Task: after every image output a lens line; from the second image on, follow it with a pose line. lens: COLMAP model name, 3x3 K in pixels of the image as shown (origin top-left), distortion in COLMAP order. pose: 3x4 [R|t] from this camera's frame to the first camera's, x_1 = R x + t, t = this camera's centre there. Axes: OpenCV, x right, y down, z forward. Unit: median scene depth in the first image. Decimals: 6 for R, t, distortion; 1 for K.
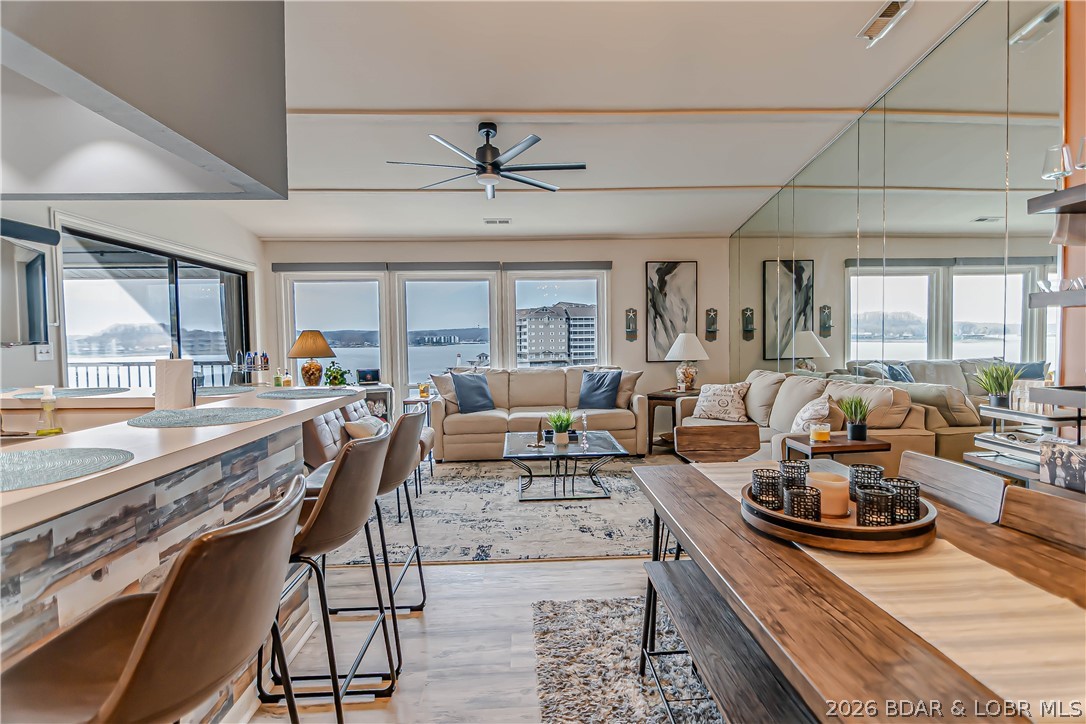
lens RADIAL K [[523.6, 0, 546.0], [0, 523.6, 361.2], [0, 0, 1]] dist [-0.003900, -0.004051]
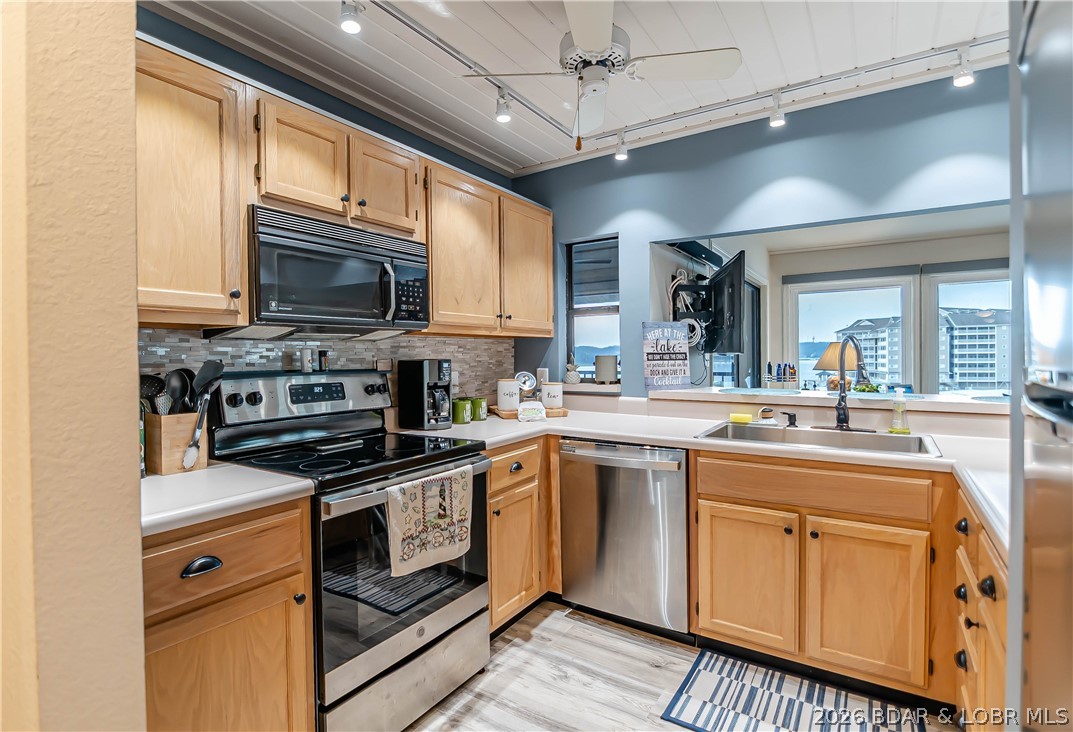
lens RADIAL K [[542.9, 0, 530.0], [0, 542.9, 364.8], [0, 0, 1]] dist [-0.004453, 0.000003]
pose [[0.820305, 0.013040, -0.571778, -0.403309], [-0.026377, 0.999539, -0.015045, 0.015473], [0.571318, 0.027423, 0.820270, -0.168066]]
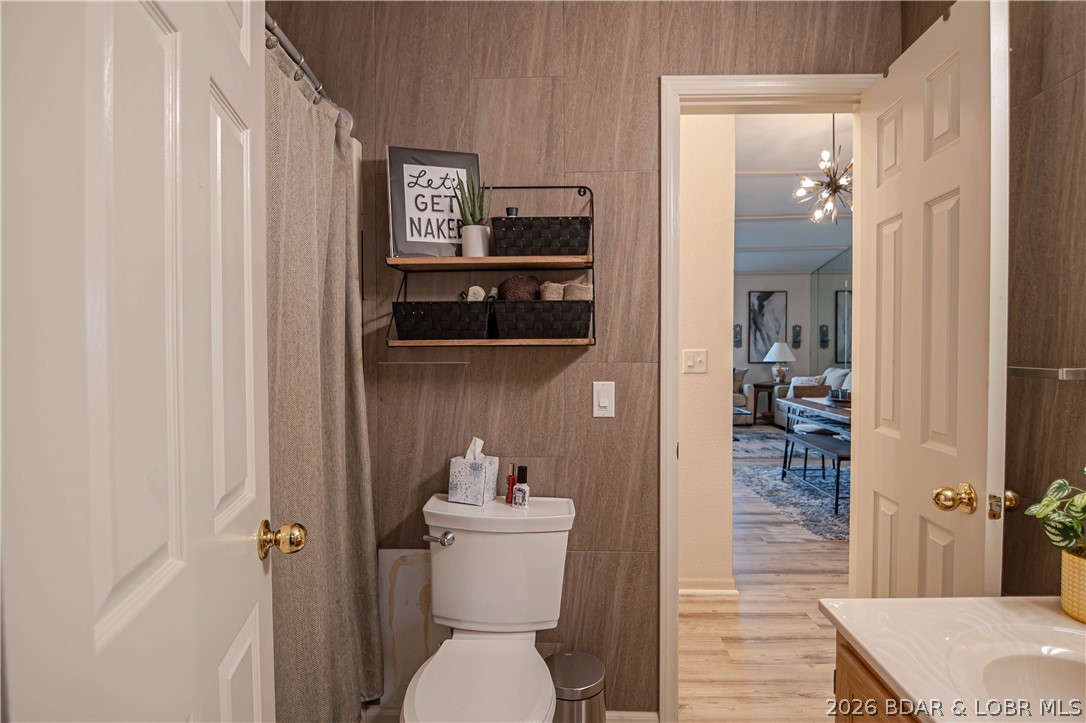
lens RADIAL K [[584.3, 0, 541.9], [0, 584.3, 358.6], [0, 0, 1]] dist [0.003028, -0.000184]
pose [[0.996971, 0.014816, -0.076351, -0.313967], [-0.016235, 0.999706, -0.017994, 0.035823], [0.076062, 0.019179, 0.996919, -0.783695]]
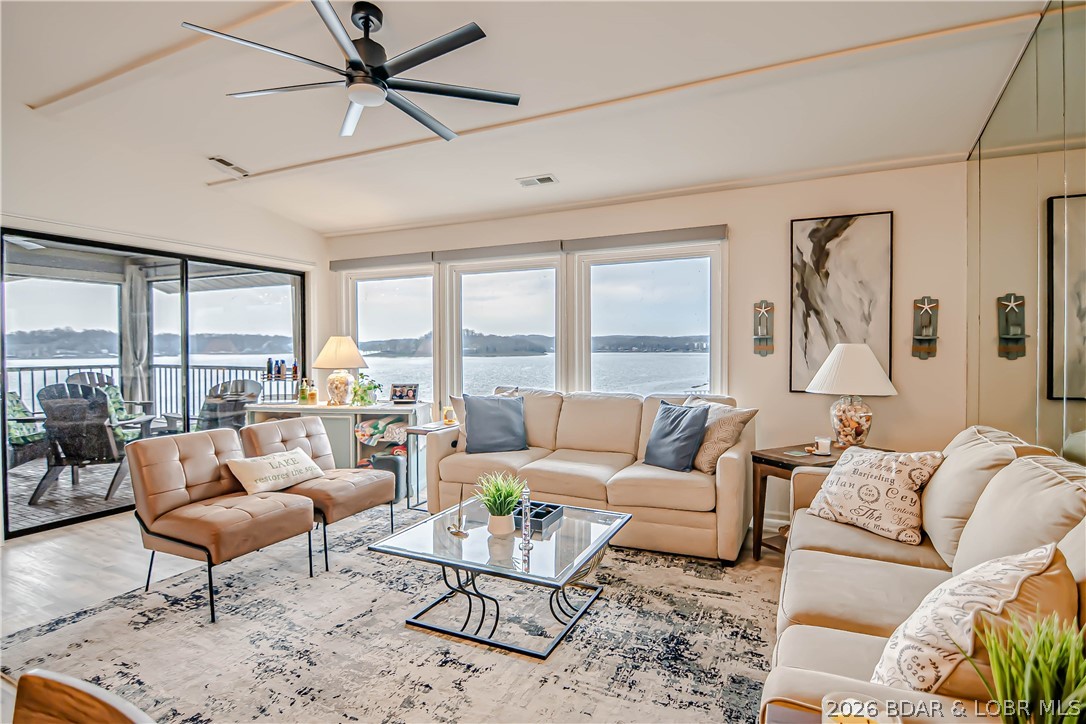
lens RADIAL K [[556.7, 0, 543.5], [0, 556.7, 355.8], [0, 0, 1]] dist [-0.016998, -0.002911]
pose [[0.879445, 0.019817, -0.475588, 0.318872], [-0.030584, 0.999421, -0.014911, -0.027492], [0.475017, 0.027659, 0.879542, 0.425634]]
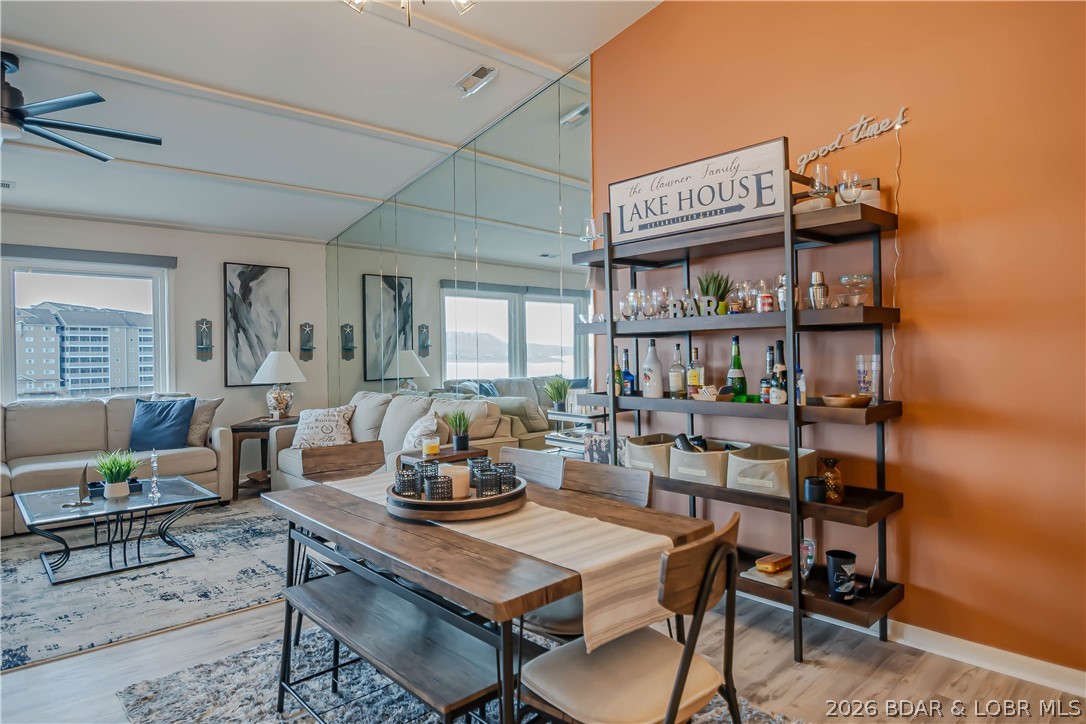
lens RADIAL K [[633.9, 0, 564.5], [0, 633.9, 356.4], [0, 0, 1]] dist [-0.021548, -0.005032]
pose [[0.749571, 0.004001, 0.661912, -0.074644], [0.026922, 0.998970, -0.036525, 0.005908], [-0.661376, 0.045198, 0.748691, -0.087857]]
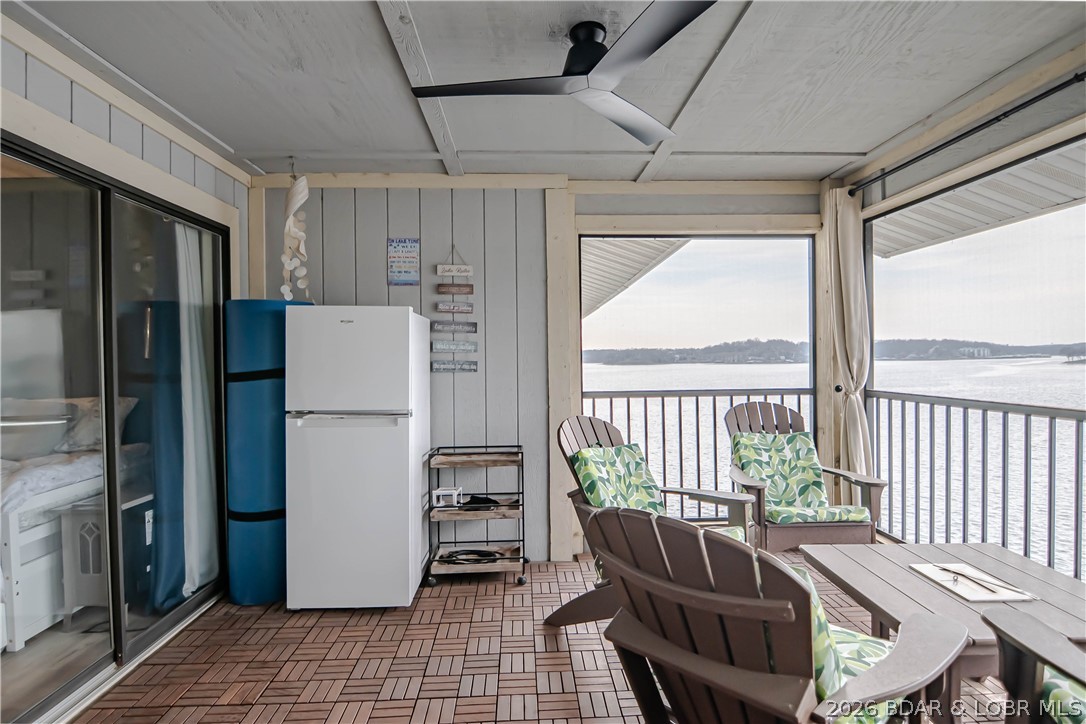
lens RADIAL K [[556.7, 0, 550.5], [0, 556.7, 358.4], [0, 0, 1]] dist [-0.016998, -0.002911]
pose [[0.005489, 0.015933, -0.999858, -0.598326], [-0.031931, 0.999366, 0.015749, -0.034350], [0.999475, 0.031840, 0.005994, 0.808260]]
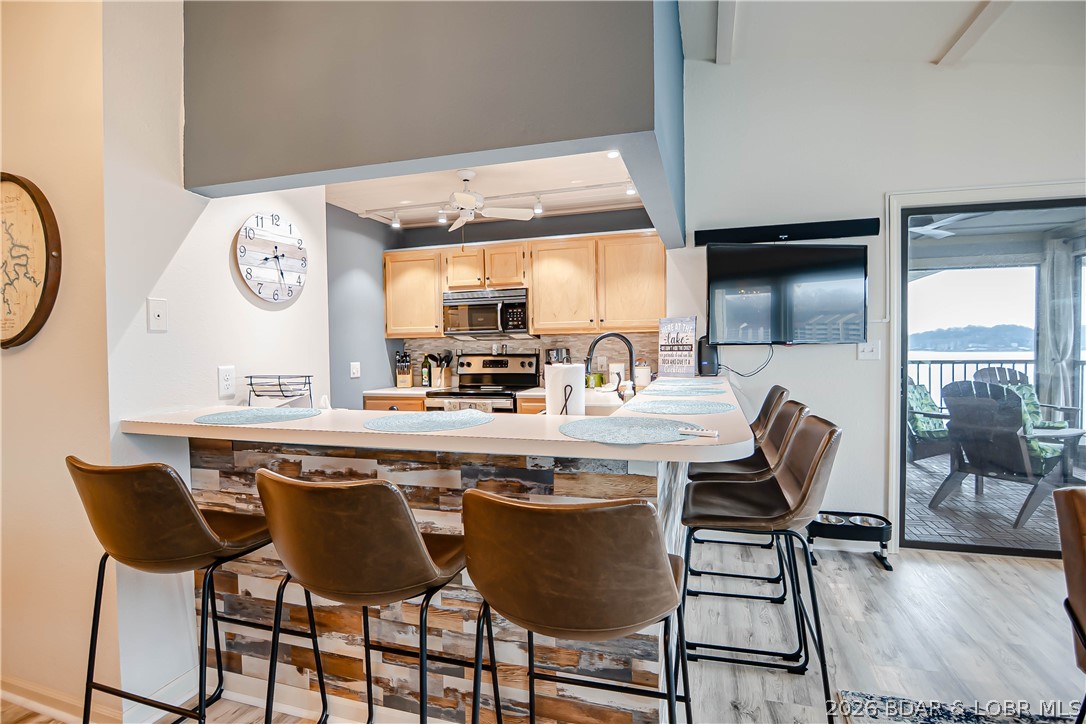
lens RADIAL K [[526.8, 0, 553.5], [0, 526.8, 361.1], [0, 0, 1]] dist [-0.021952, -0.002882]
pose [[-0.320920, 0.043794, -0.946093, 0.084616], [-0.025387, 0.998174, 0.054816, -0.024810], [0.946766, 0.041610, -0.319223, 0.518414]]
